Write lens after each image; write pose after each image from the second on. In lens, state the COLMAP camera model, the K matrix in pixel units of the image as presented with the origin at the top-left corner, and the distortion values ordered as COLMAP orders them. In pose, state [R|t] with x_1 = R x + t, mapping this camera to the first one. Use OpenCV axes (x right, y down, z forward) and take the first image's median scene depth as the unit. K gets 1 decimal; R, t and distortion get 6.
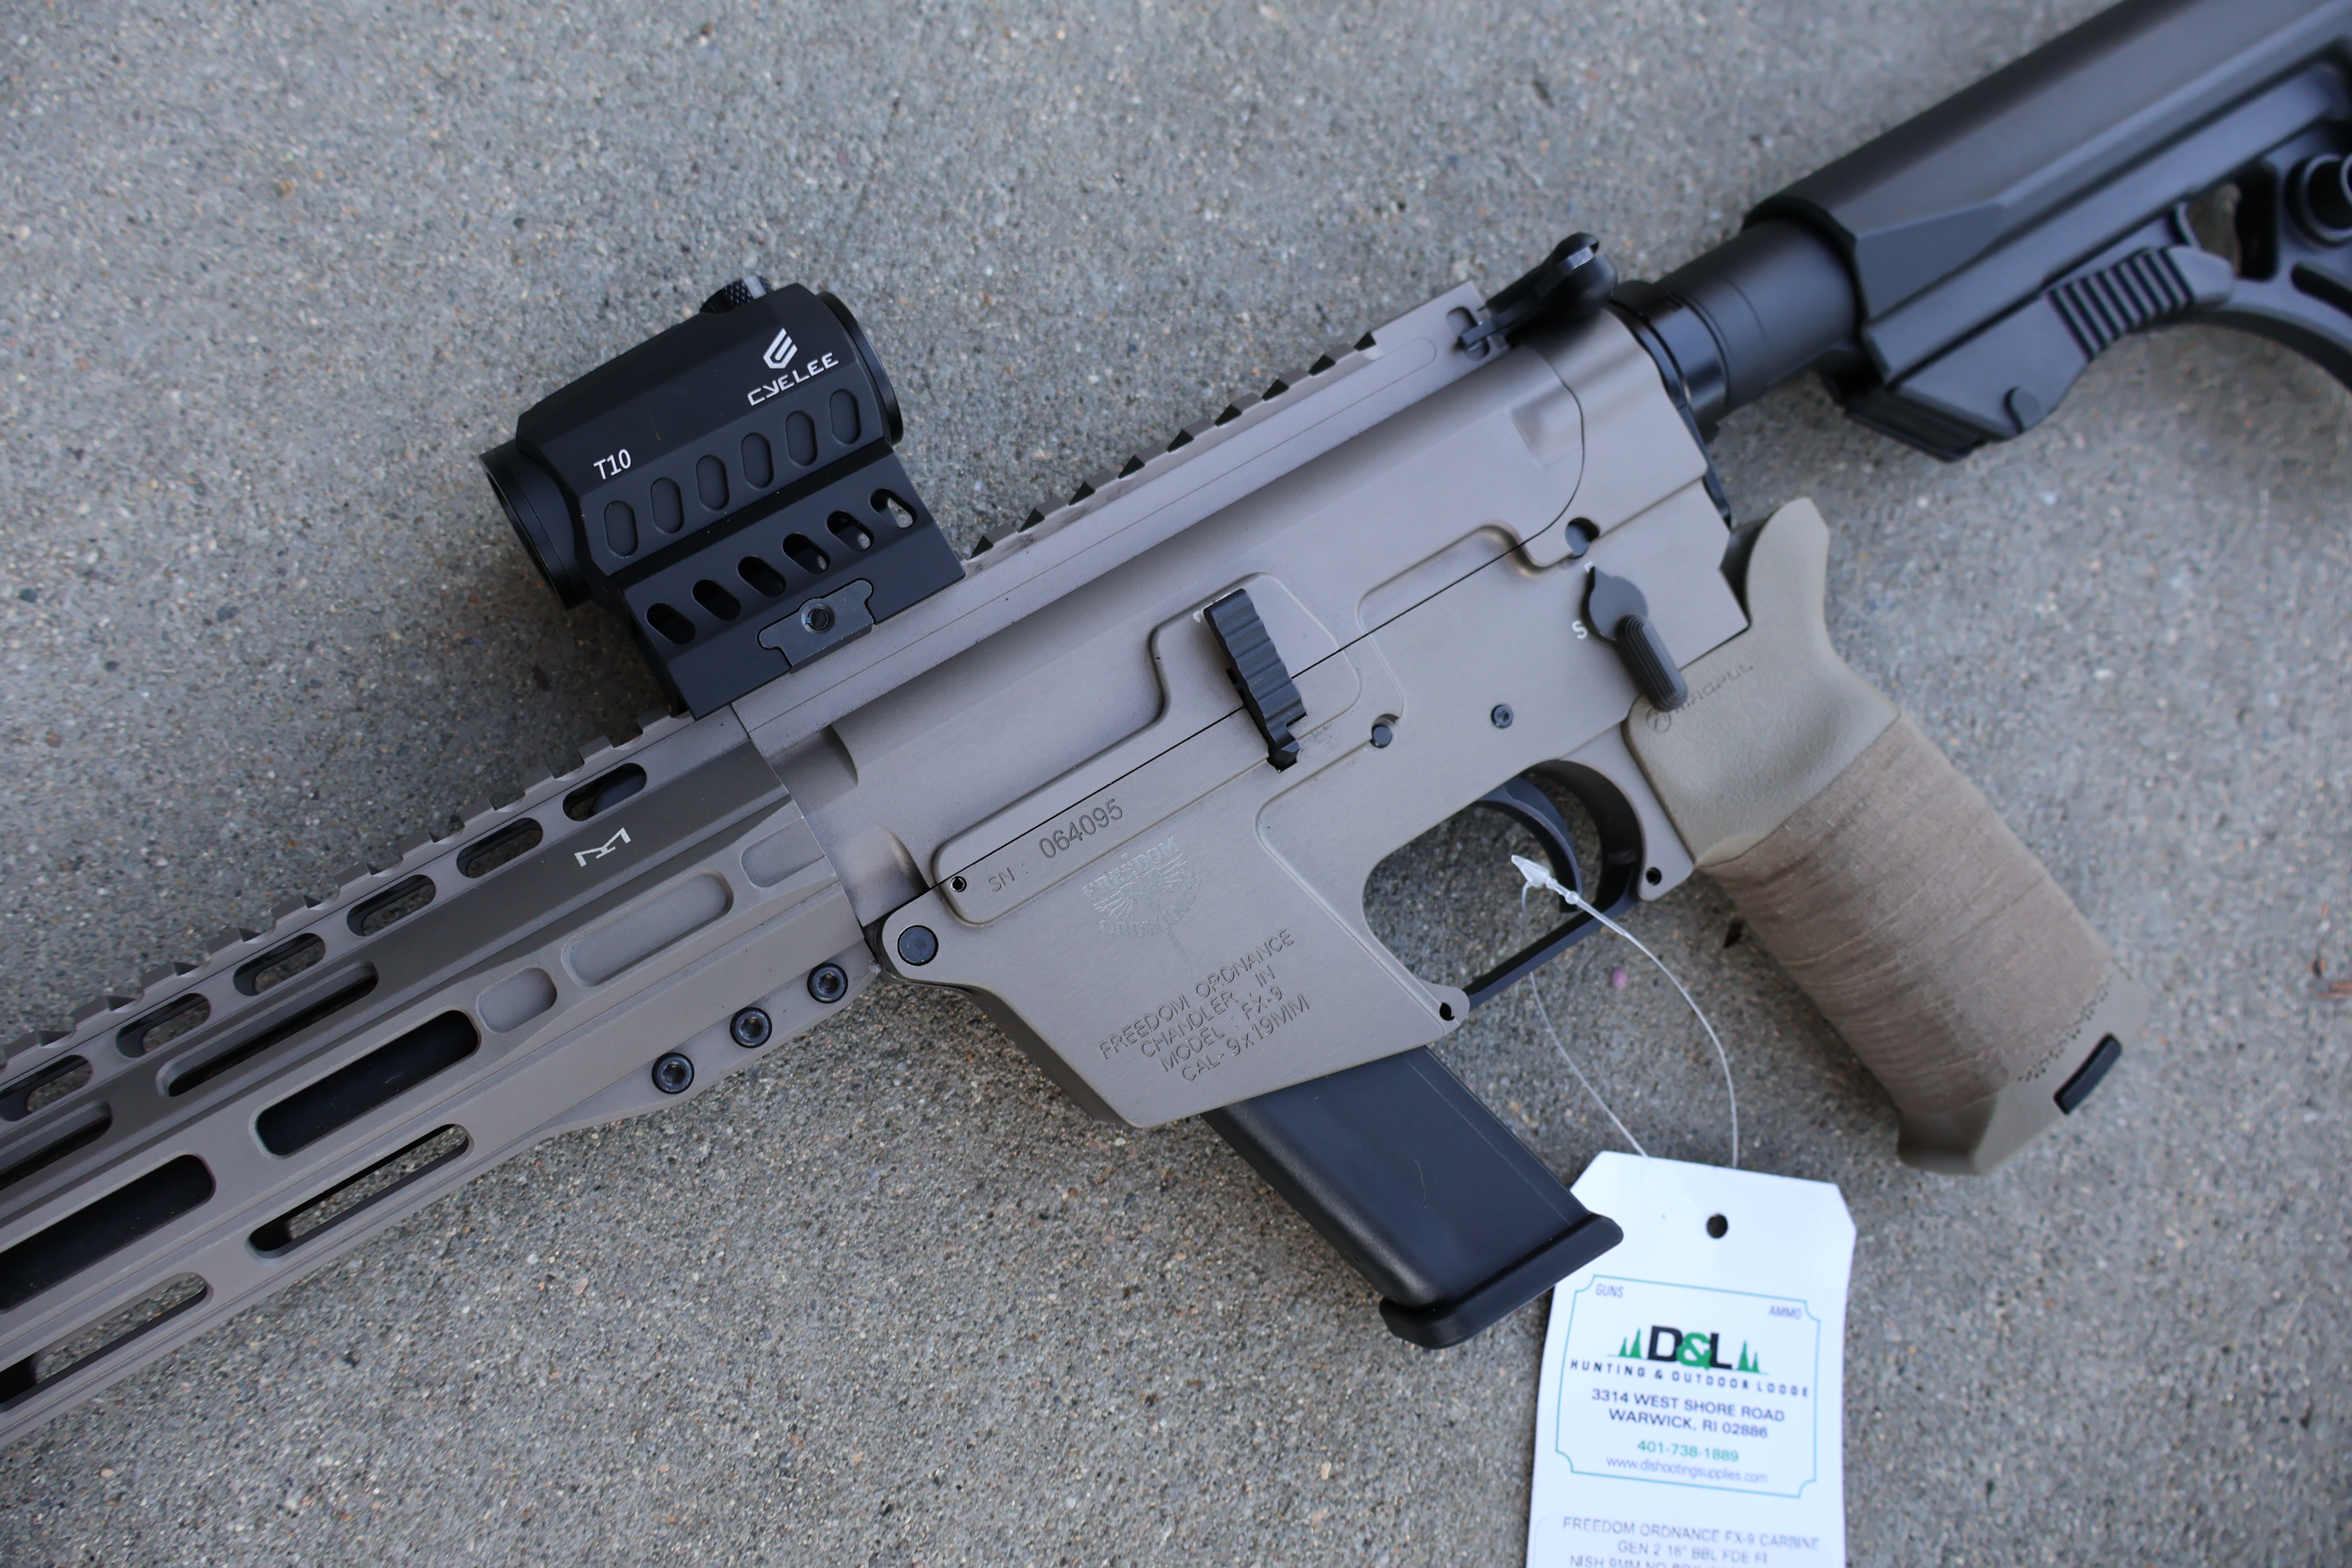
lens RADIAL K [[1896.5, 0, 1158.0], [0, 1896.5, 786.1], [0, 0, 1]] dist [-0.003135, -0.000535]
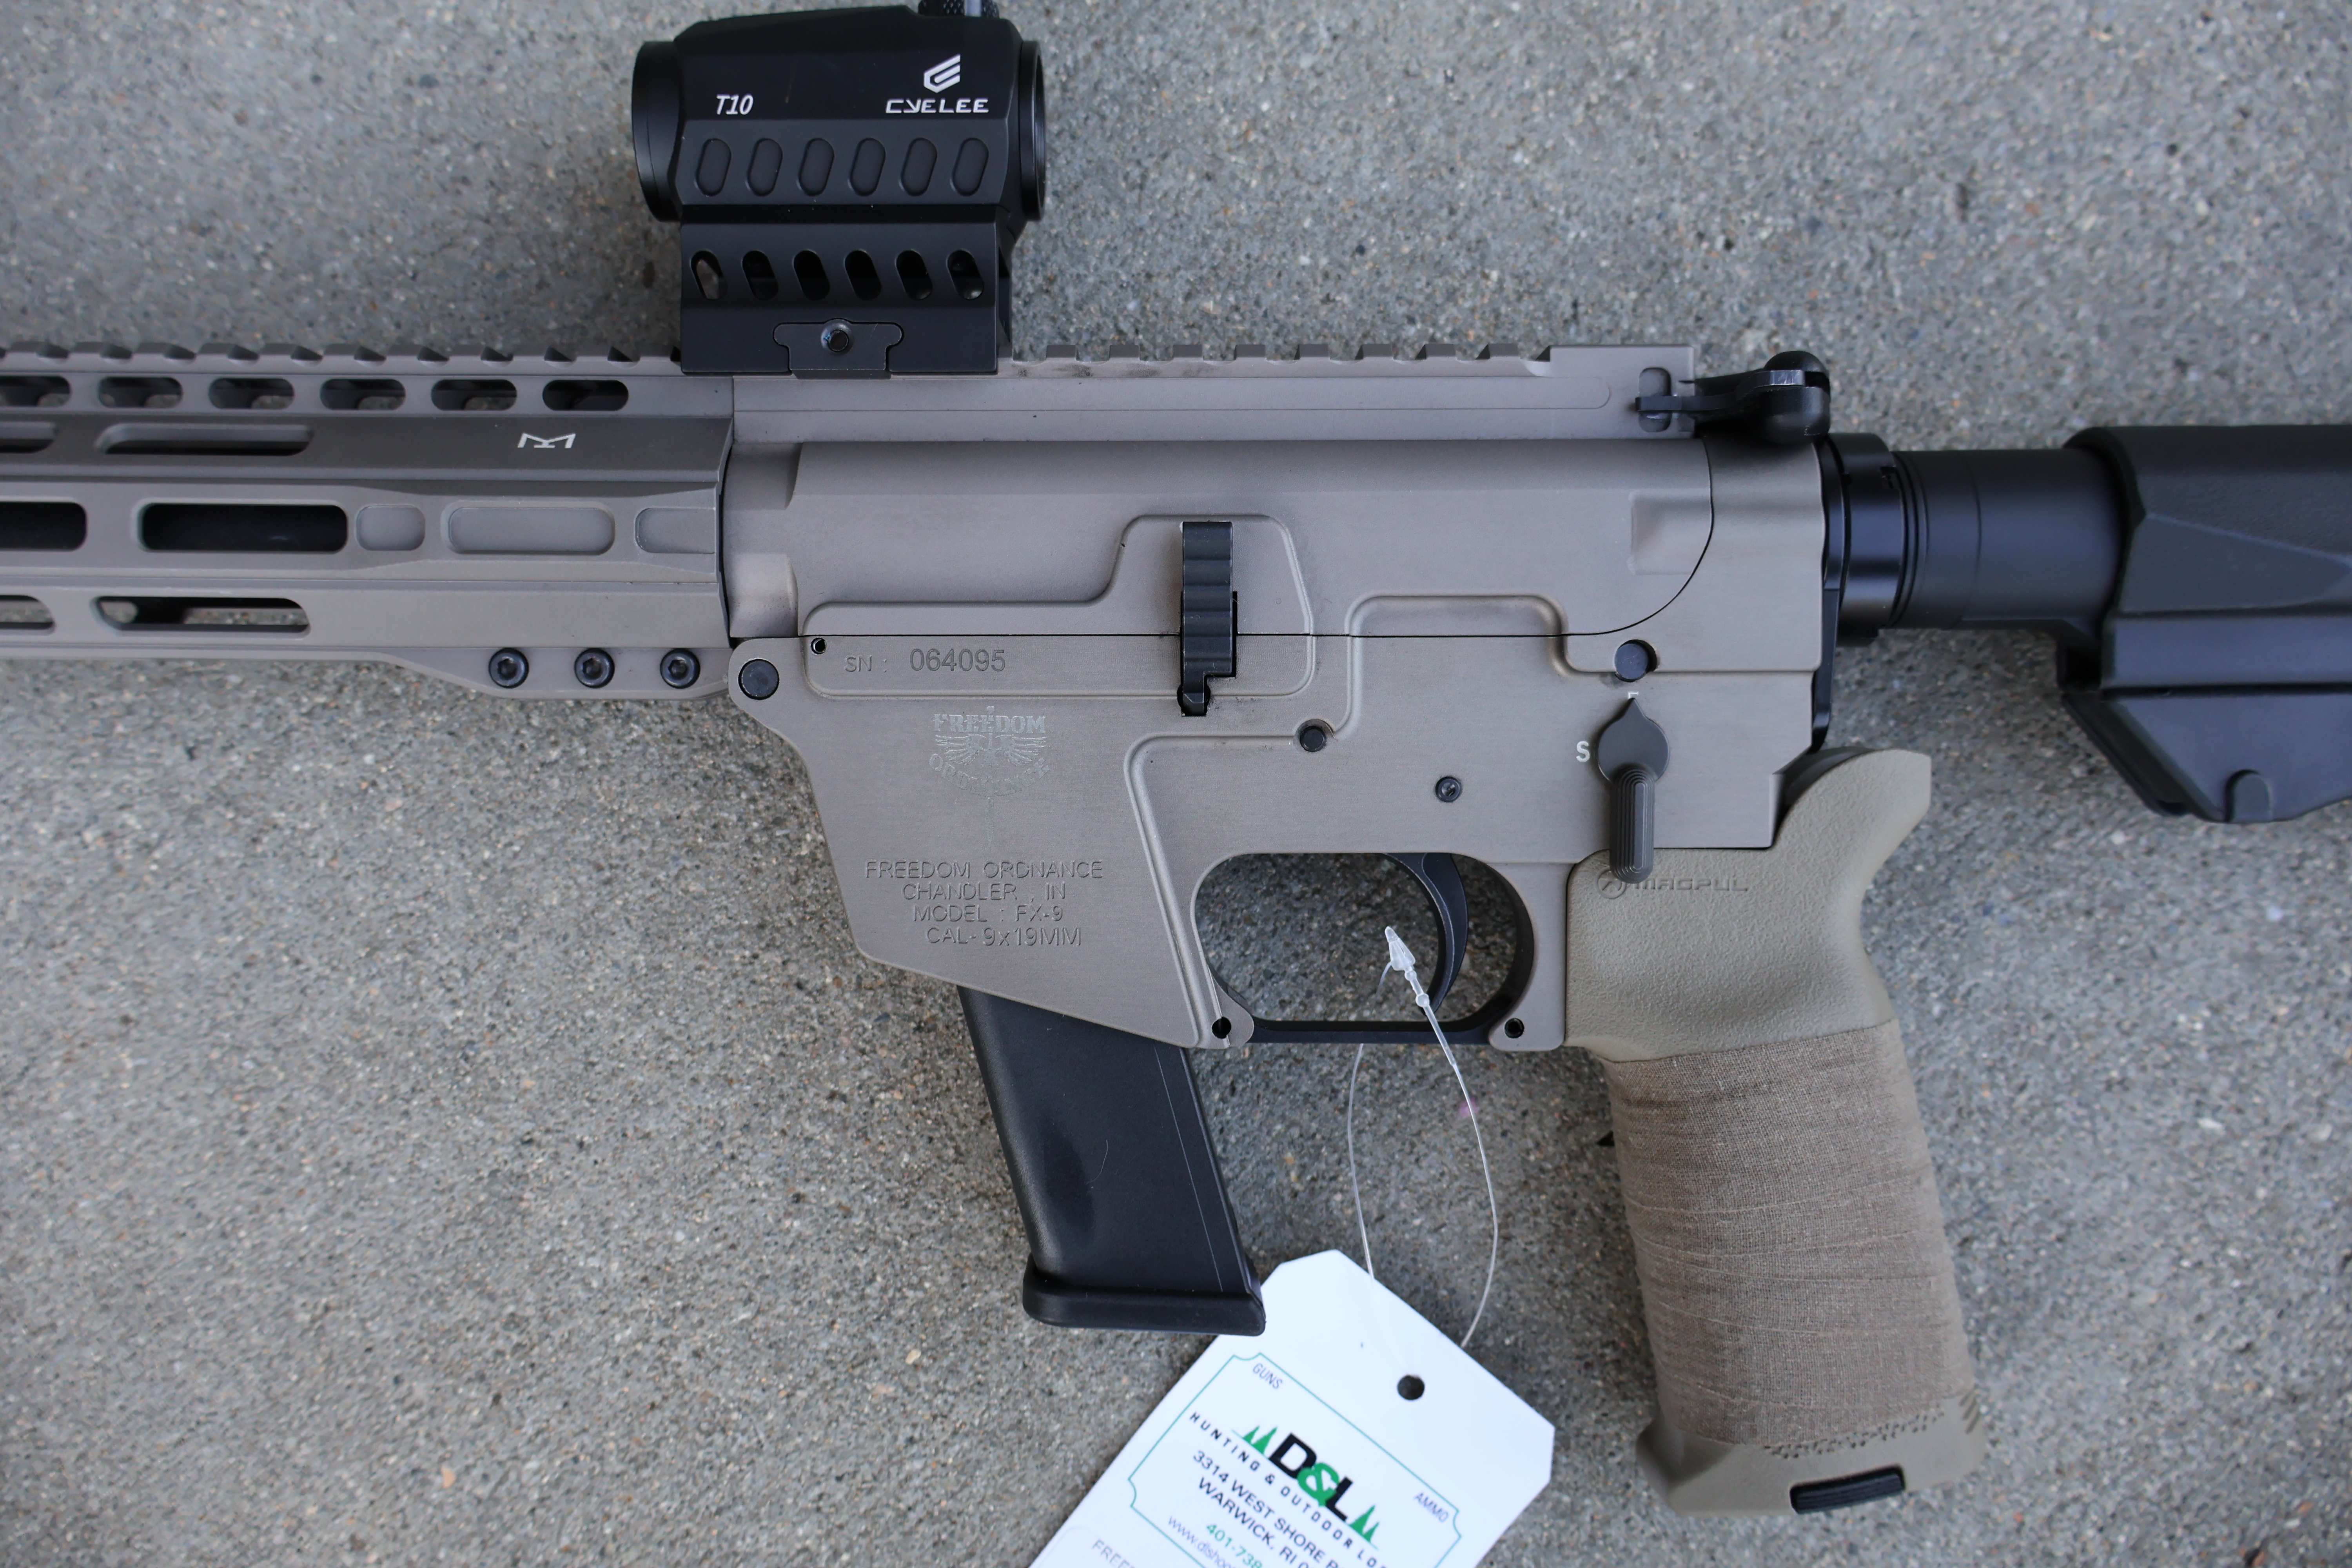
lens RADIAL K [[1906.9, 0, 1188.1], [0, 1906.9, 772.8], [0, 0, 1]] dist [-0.007230, 0.008122]
pose [[0.833569, 0.507114, -0.219083, 0.272682], [-0.486524, 0.861779, 0.143637, -0.113411], [0.261642, -0.013142, 0.965076, 0.085144]]
